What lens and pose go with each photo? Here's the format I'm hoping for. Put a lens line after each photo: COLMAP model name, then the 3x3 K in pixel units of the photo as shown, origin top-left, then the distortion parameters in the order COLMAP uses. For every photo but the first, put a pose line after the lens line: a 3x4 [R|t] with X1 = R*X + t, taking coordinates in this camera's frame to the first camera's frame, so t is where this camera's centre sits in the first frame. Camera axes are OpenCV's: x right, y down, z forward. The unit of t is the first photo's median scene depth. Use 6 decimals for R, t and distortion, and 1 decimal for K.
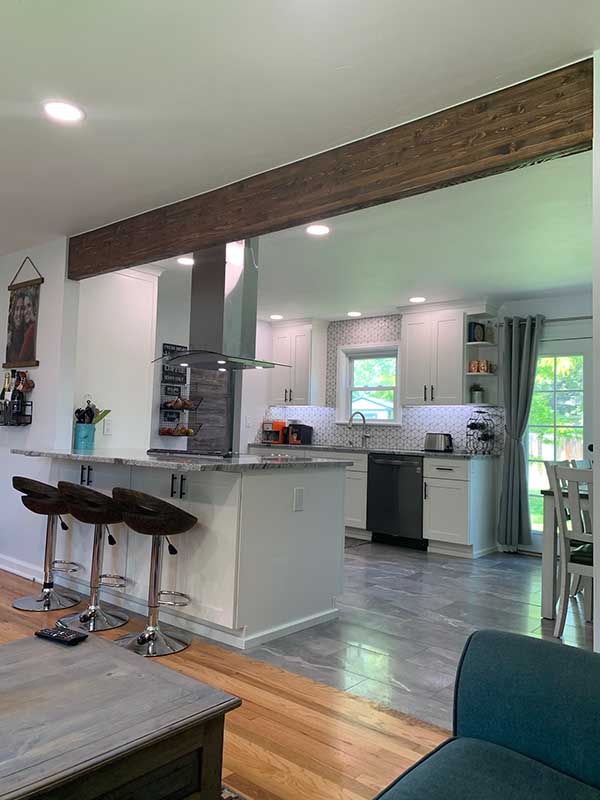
lens RADIAL K [[616.5, 0, 298.2], [0, 616.5, 387.6], [0, 0, 1]] dist [0.006110, -0.000571]
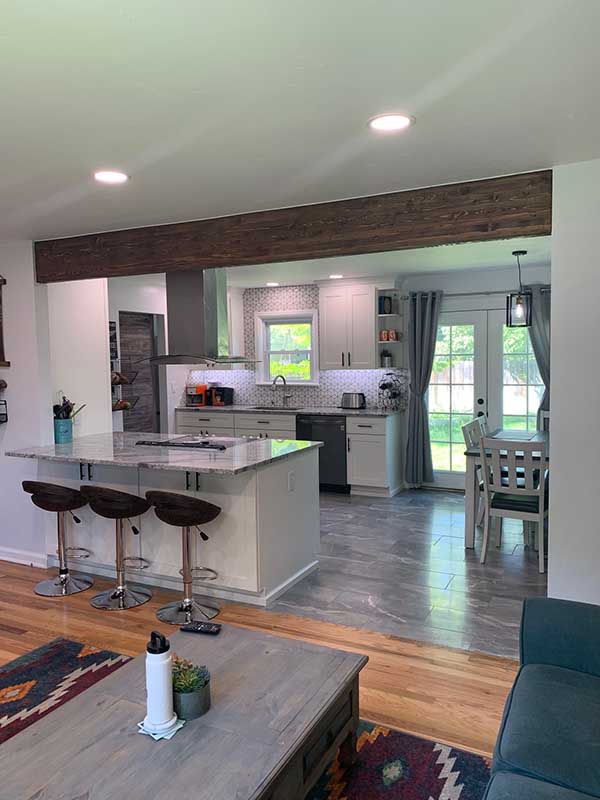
lens RADIAL K [[609.1, 0, 300.0], [0, 609.1, 400.0], [0, 0, 1]] dist [0.006579, -0.000595]
pose [[0.972450, -0.062766, 0.224502, -0.136642], [0.031405, 0.989564, 0.140628, -0.082249], [-0.230986, -0.129703, 0.964273, -0.080187]]
